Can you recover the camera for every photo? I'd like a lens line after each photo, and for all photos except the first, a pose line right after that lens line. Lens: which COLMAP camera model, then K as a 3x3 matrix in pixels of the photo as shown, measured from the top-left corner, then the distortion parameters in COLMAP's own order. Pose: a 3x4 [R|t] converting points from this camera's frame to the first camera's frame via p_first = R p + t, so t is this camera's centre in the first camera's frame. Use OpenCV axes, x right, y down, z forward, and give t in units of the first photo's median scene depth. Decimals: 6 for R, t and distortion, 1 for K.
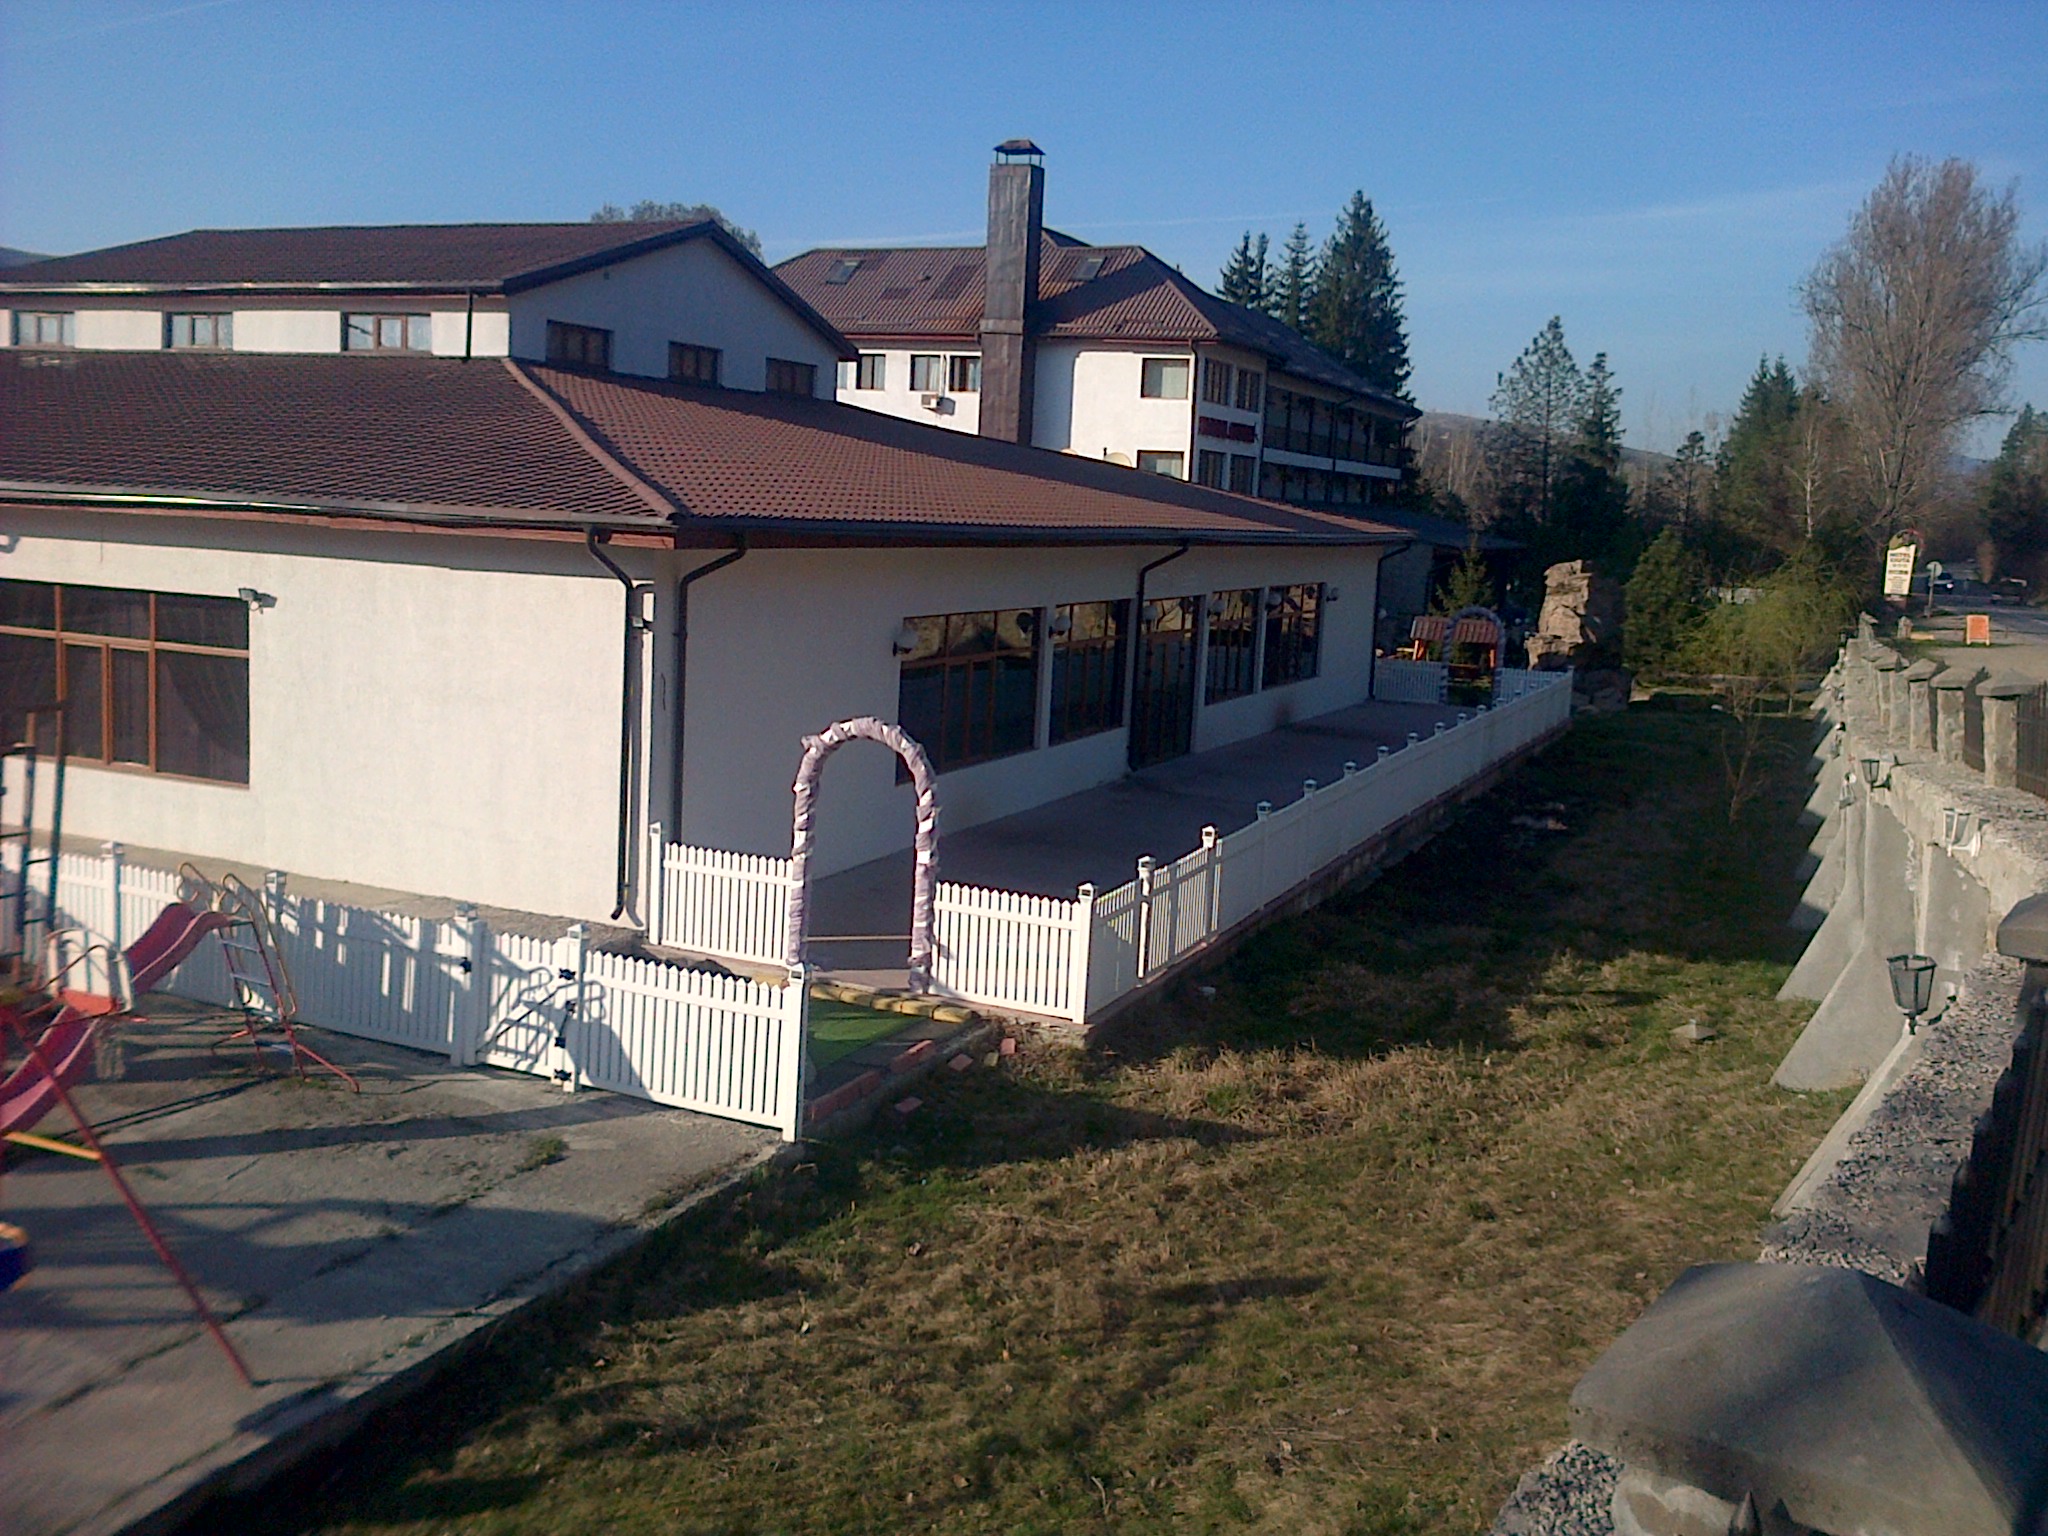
lens RADIAL K [[1880.2, 0, 1022.4], [0, 1880.2, 755.1], [0, 0, 1]] dist [-0.006082, -0.023366]
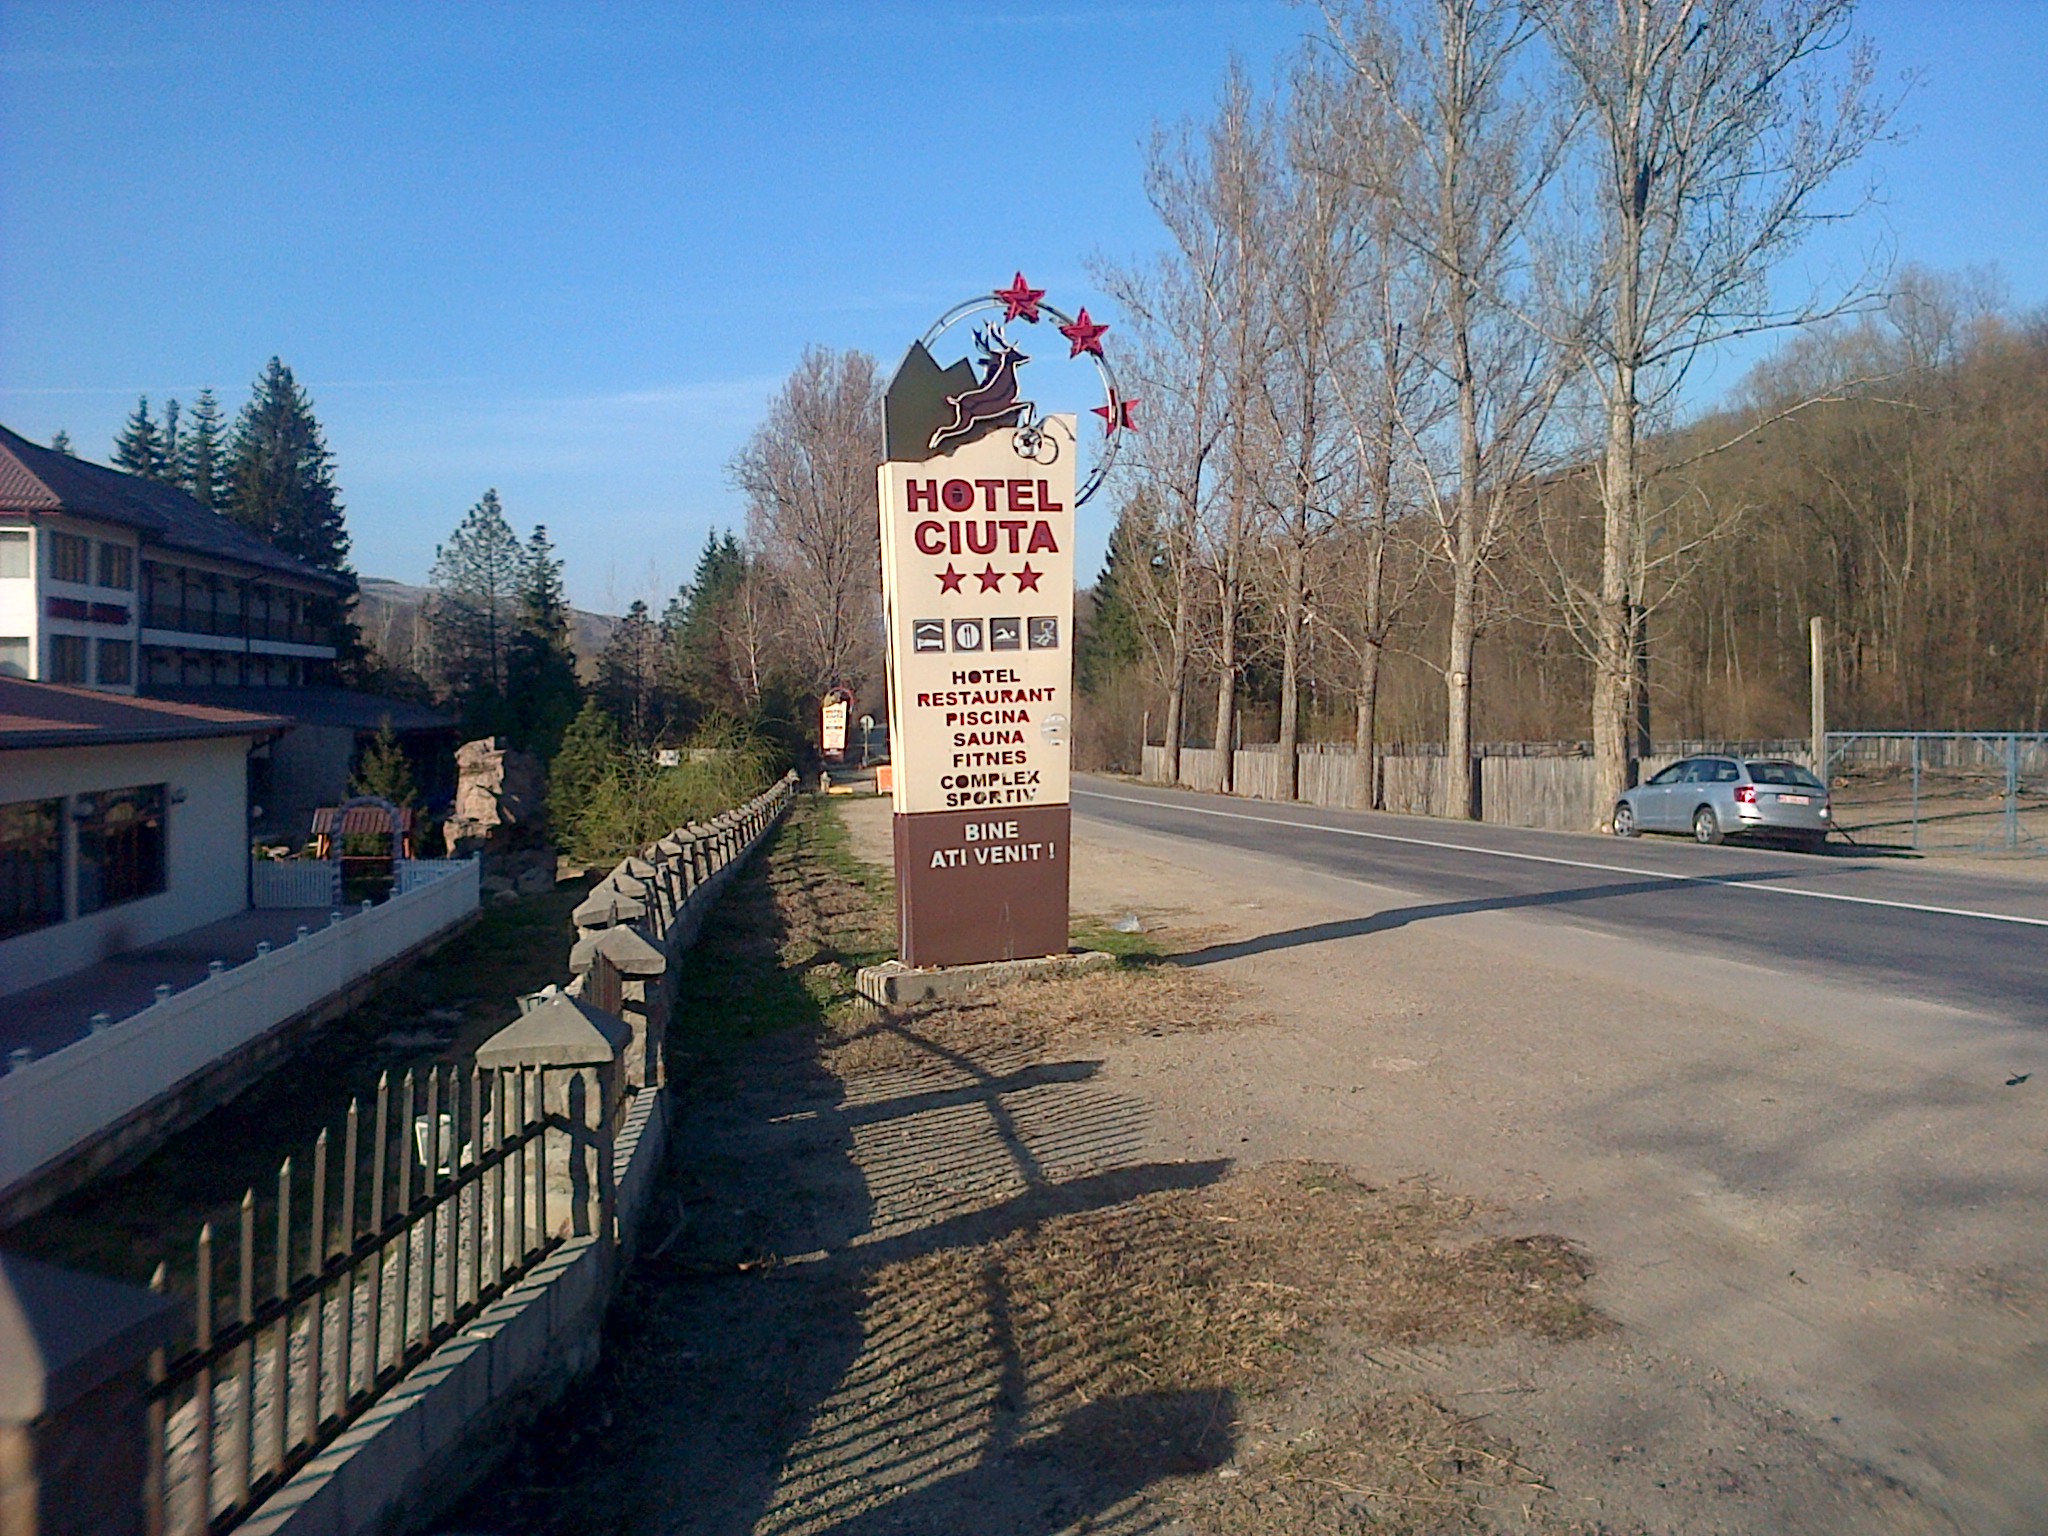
lens RADIAL K [[1848.6, 0, 1024.0], [0, 1848.6, 768.0], [0, 0, 1]] dist [0.010832, -0.132878]
pose [[0.870196, -0.063234, 0.488631, 0.045210], [0.103178, 0.993128, -0.055227, -0.005446], [-0.481781, 0.098475, 0.870741, 0.034510]]
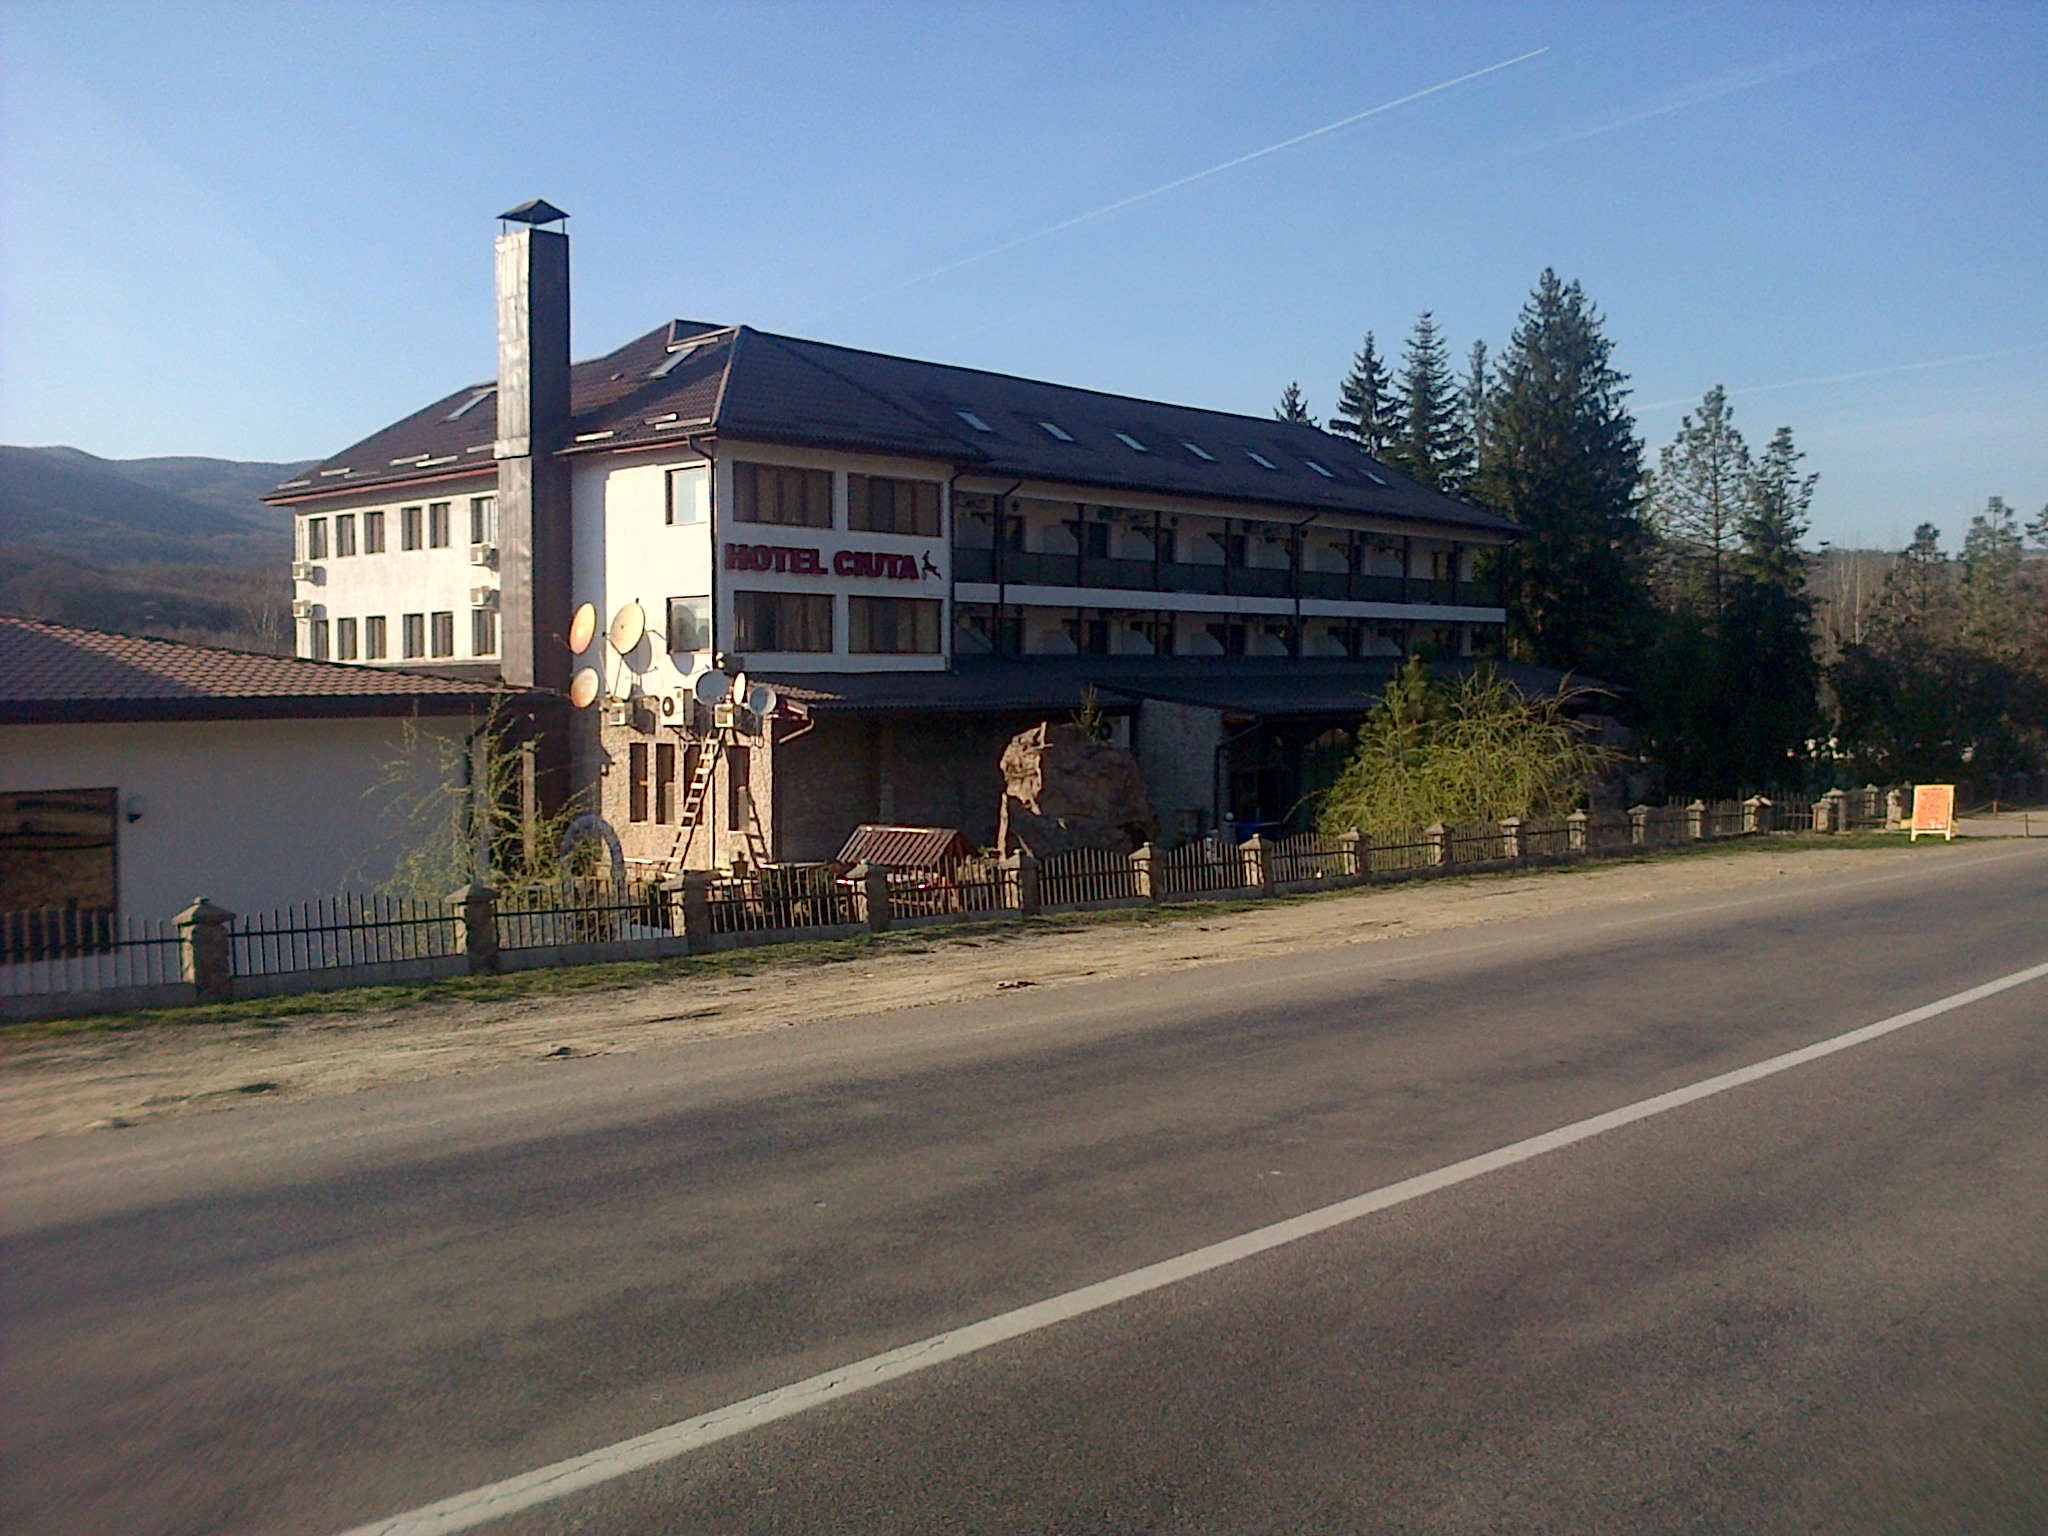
lens RADIAL K [[1848.6, 0, 1024.0], [0, 1848.6, 768.0], [0, 0, 1]] dist [0.010832, -0.132878]
pose [[0.932343, -0.041817, -0.359149, 0.292386], [0.005155, 0.994726, -0.102435, -0.017054], [0.361538, 0.093653, 0.927642, 0.269627]]
